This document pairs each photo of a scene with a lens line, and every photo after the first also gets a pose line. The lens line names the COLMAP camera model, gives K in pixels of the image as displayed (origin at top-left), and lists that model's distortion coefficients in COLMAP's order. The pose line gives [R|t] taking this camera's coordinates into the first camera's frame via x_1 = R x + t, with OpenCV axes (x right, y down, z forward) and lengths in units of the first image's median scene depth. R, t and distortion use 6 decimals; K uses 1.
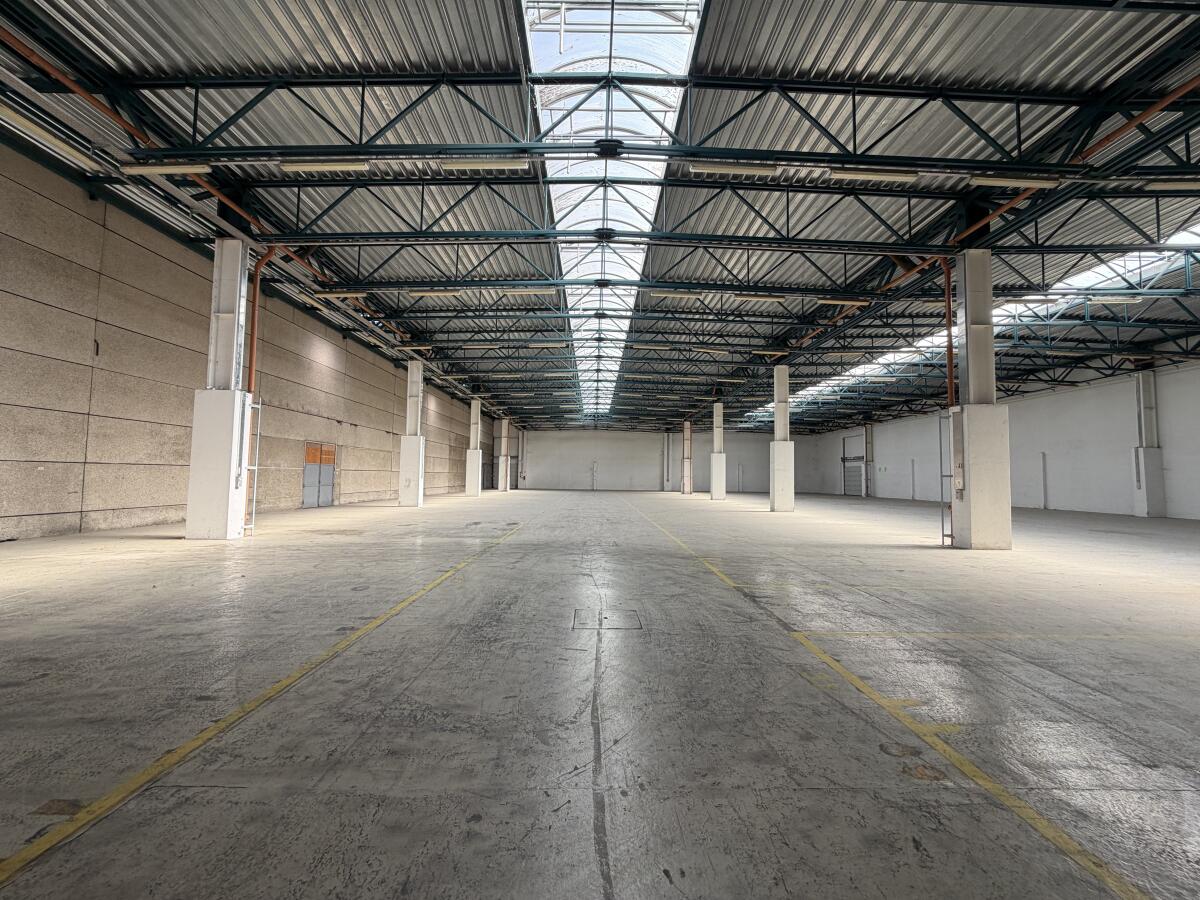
lens RADIAL K [[477.9, 0, 597.2], [0, 477.9, 446.0], [0, 0, 1]] dist [0.001233, -0.000591]
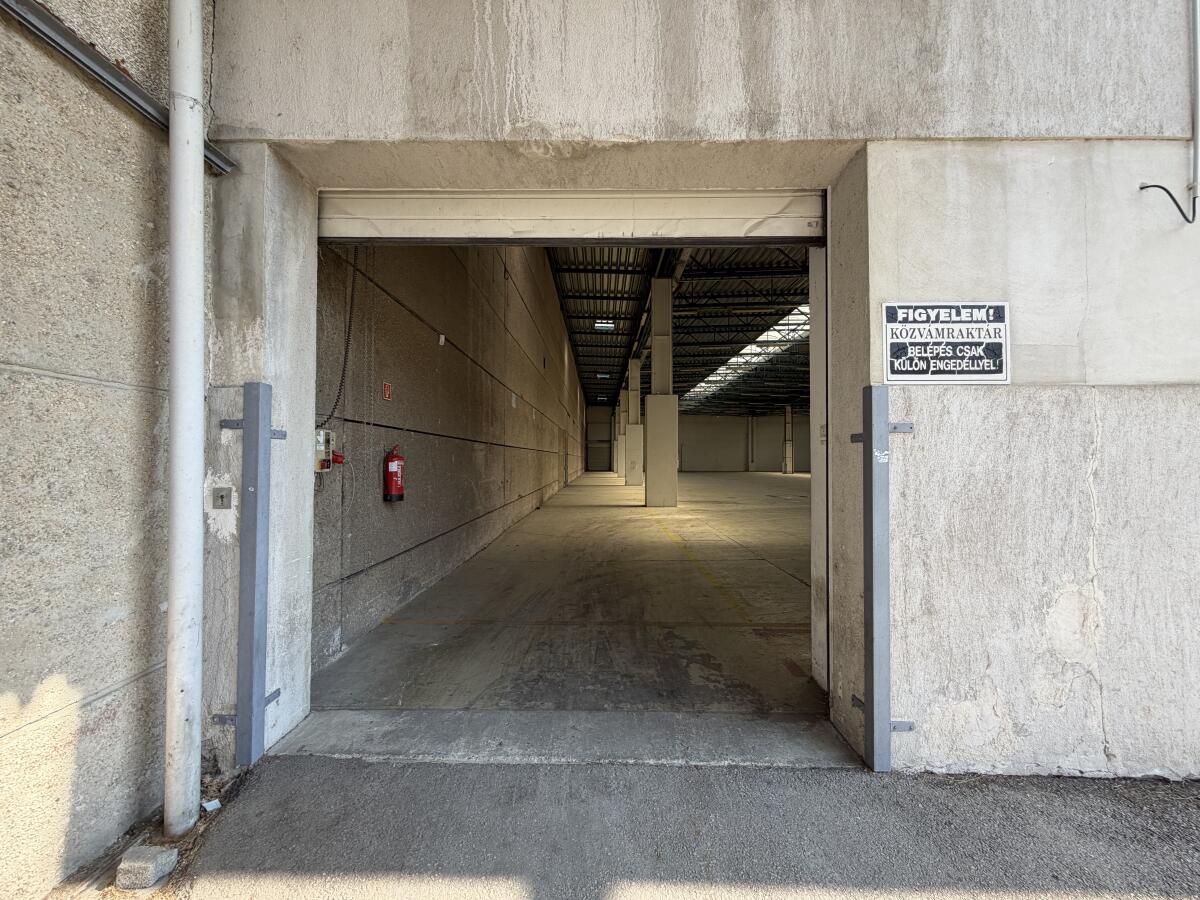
lens RADIAL K [[477.9, 0, 598.2], [0, 477.9, 450.6], [0, 0, 1]] dist [0.001233, -0.000591]
pose [[0.999821, -0.012257, -0.014382, -0.742971], [0.012929, 0.998783, 0.047606, -0.025989], [0.013781, -0.047784, 0.998763, -0.267432]]
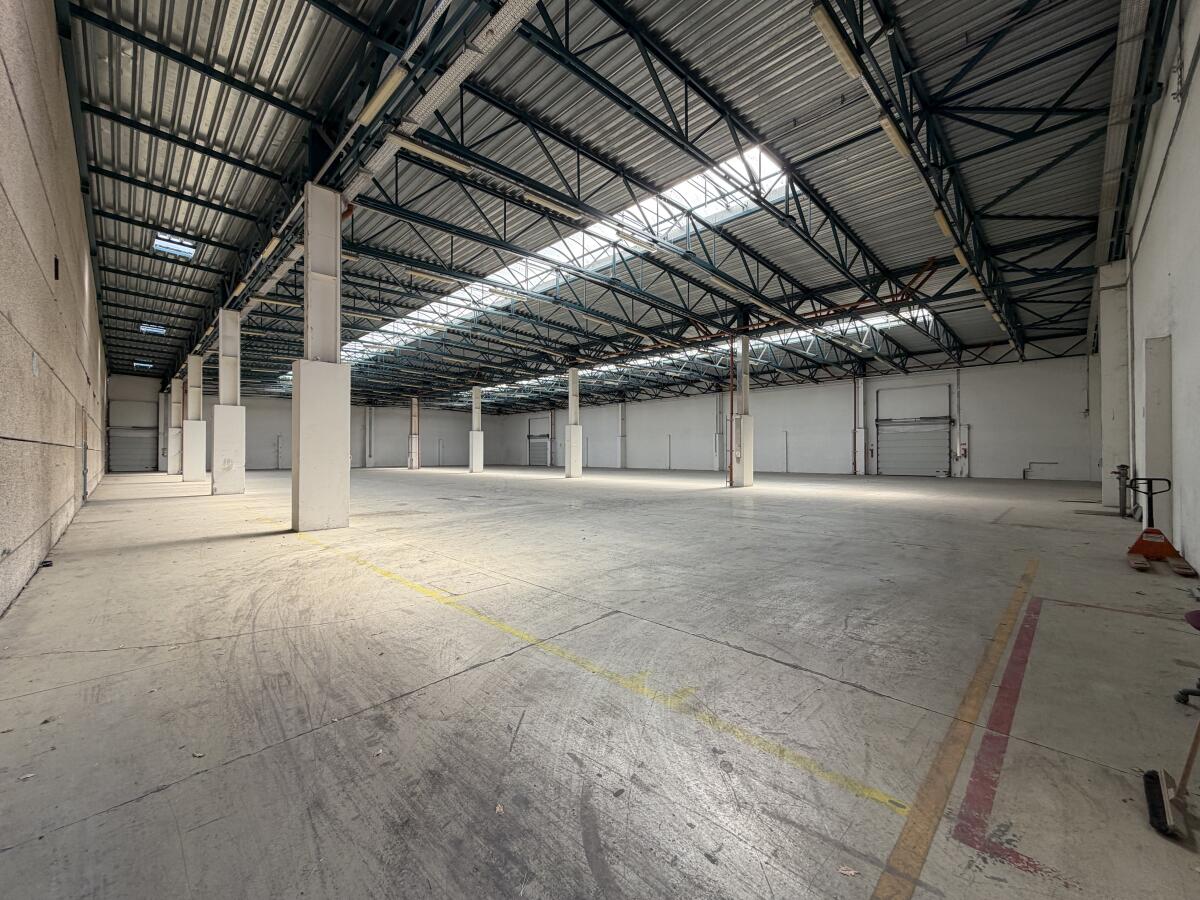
lens RADIAL K [[477.9, 0, 595.9], [0, 477.9, 449.7], [0, 0, 1]] dist [0.001233, -0.000591]
pose [[0.714640, -0.009781, 0.699424, -0.823749], [-0.035147, 0.998137, 0.049870, -0.017534], [-0.698609, -0.060221, 0.712965, -0.001014]]
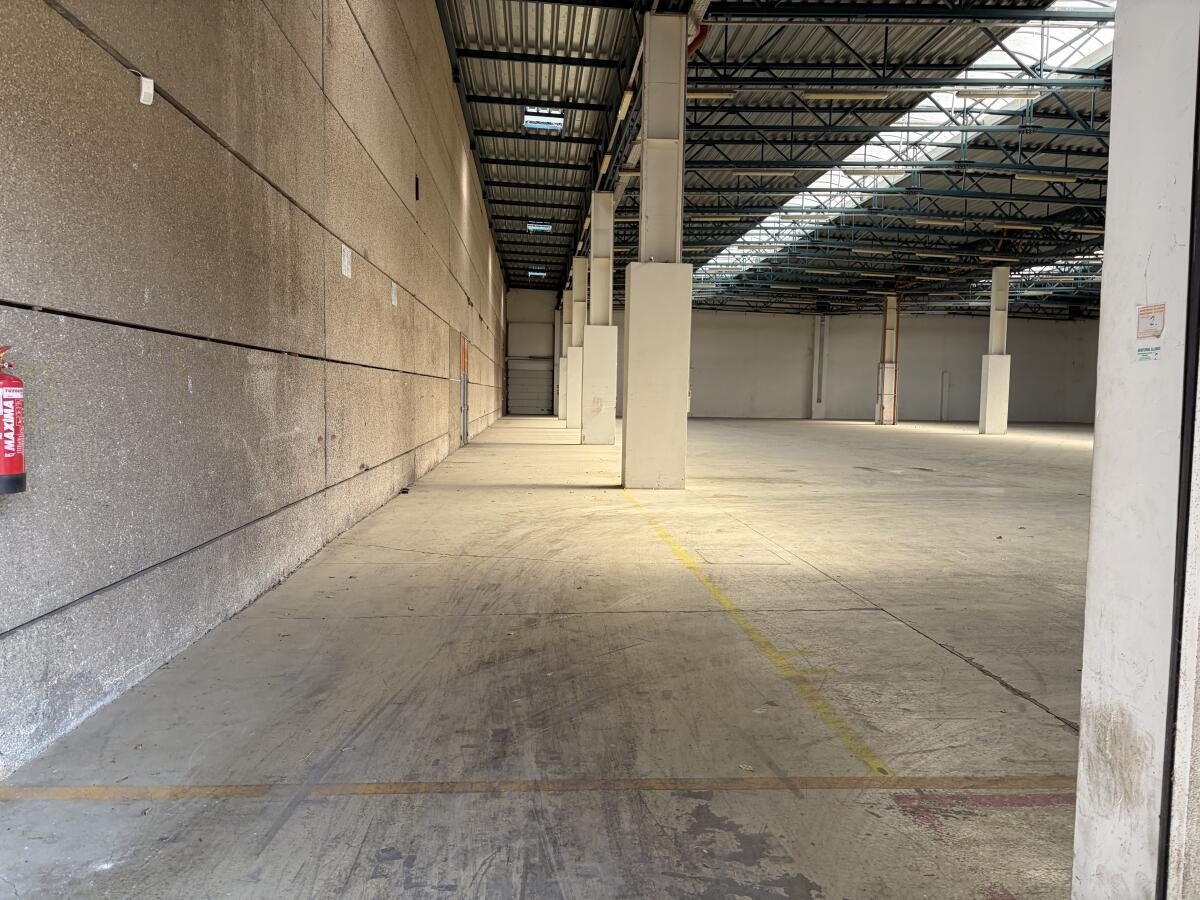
lens RADIAL K [[901.2, 0, 600.8], [0, 901.2, 452.7], [0, 0, 1]] dist [0.047047, -0.051755]
pose [[0.997847, -0.001968, 0.065550, -0.745192], [-0.006685, 0.991290, 0.131524, -0.021111], [-0.065238, -0.131679, 0.989143, -0.197262]]
